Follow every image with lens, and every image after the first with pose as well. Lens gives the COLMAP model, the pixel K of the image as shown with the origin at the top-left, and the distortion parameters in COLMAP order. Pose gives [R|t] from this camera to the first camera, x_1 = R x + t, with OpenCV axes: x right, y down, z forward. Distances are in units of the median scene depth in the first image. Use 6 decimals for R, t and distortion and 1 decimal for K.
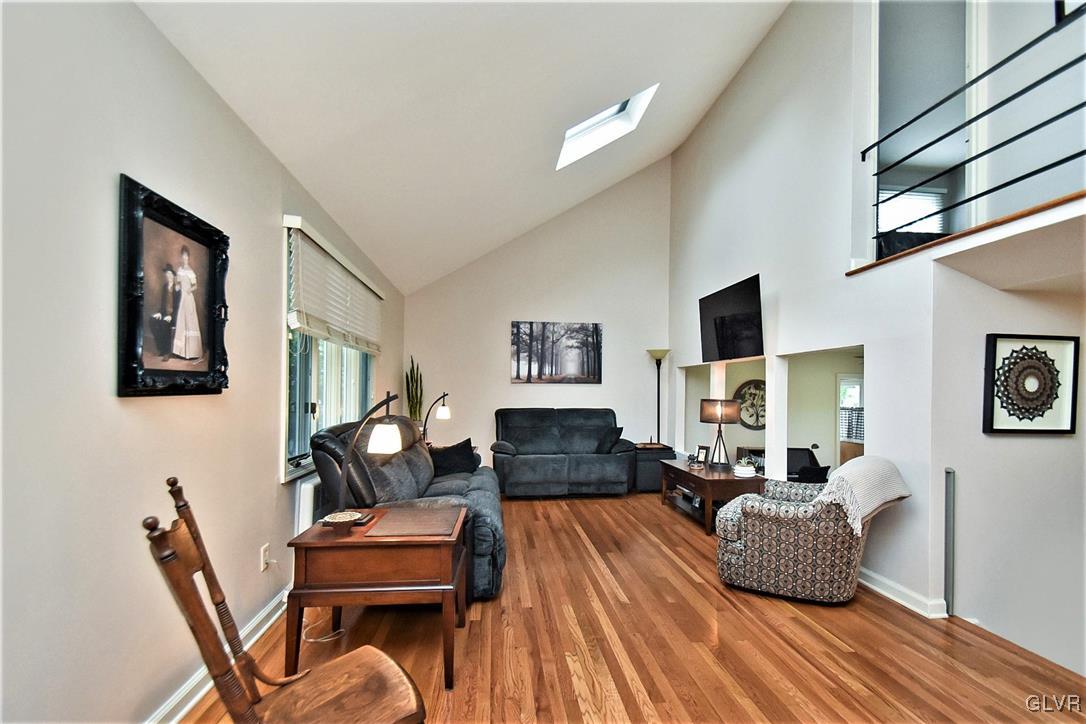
lens RADIAL K [[482.8, 0, 548.5], [0, 482.8, 381.3], [0, 0, 1]] dist [0.000275, -0.000745]
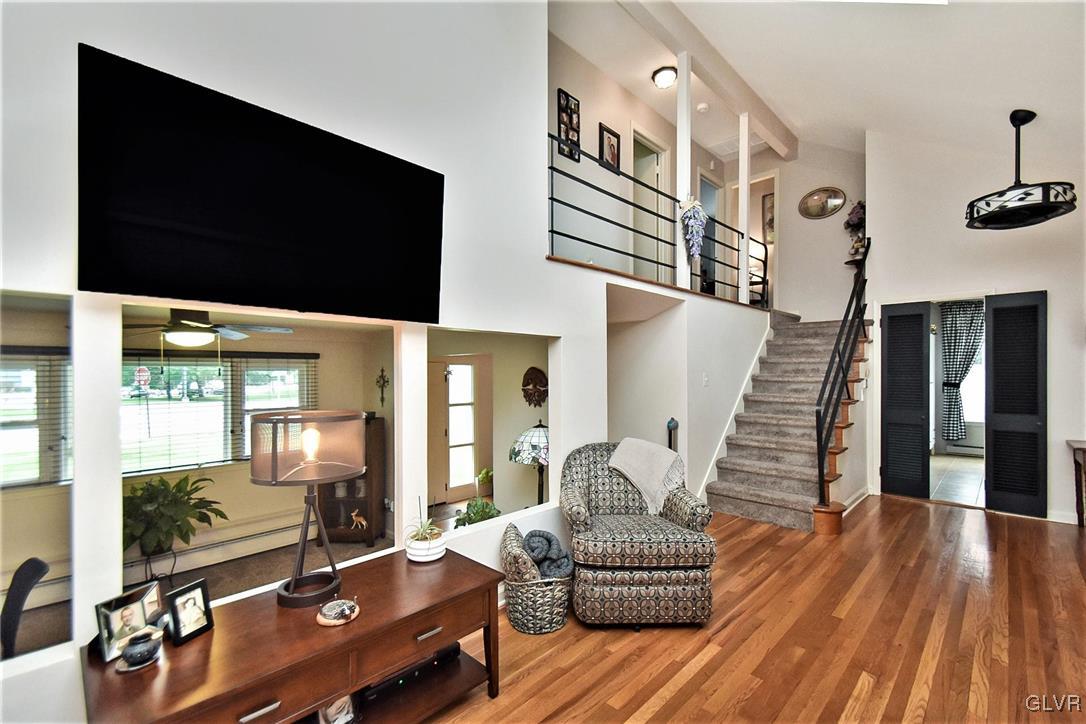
lens RADIAL K [[469.9, 0, 543.0], [0, 469.9, 395.9], [0, 0, 1]] dist [0.025319, -0.012718]
pose [[-0.626369, -0.049827, 0.777933, -0.115400], [-0.014522, 0.998528, 0.052264, -0.012033], [-0.779391, 0.021439, -0.626170, 2.784138]]
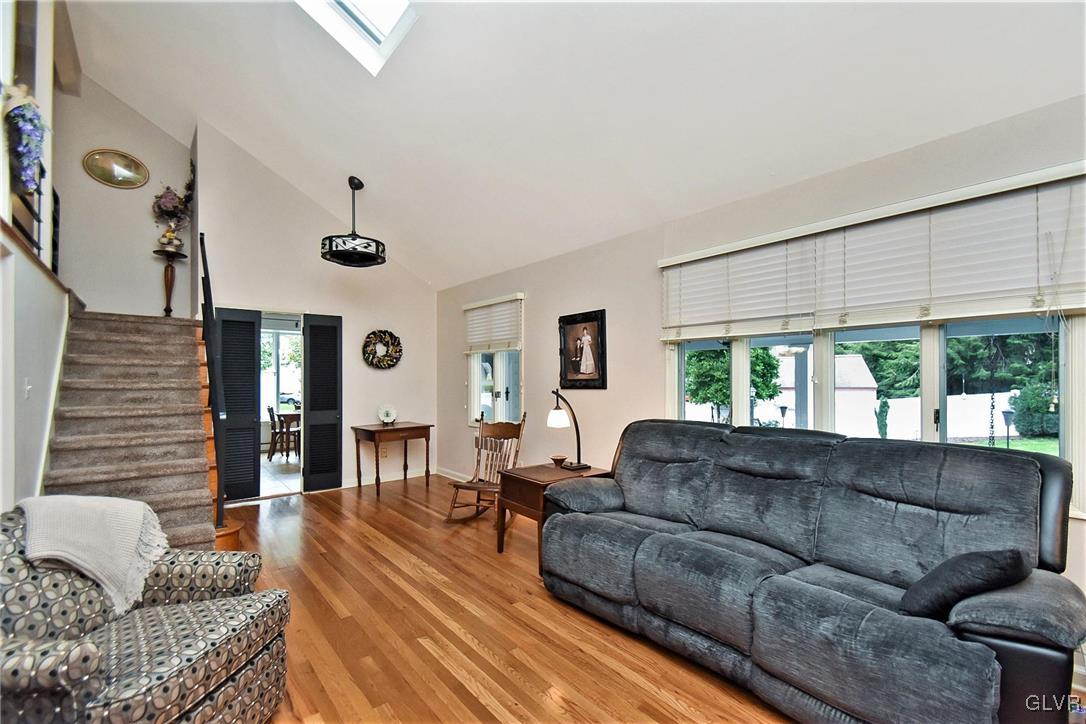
lens RADIAL K [[482.8, 0, 548.5], [0, 482.8, 381.3], [0, 0, 1]] dist [0.000275, -0.000745]
pose [[-0.841128, -0.005393, -0.540809, 0.660539], [-0.000139, 0.999952, -0.009754, 0.012295], [0.540835, -0.008129, -0.841089, 2.780398]]
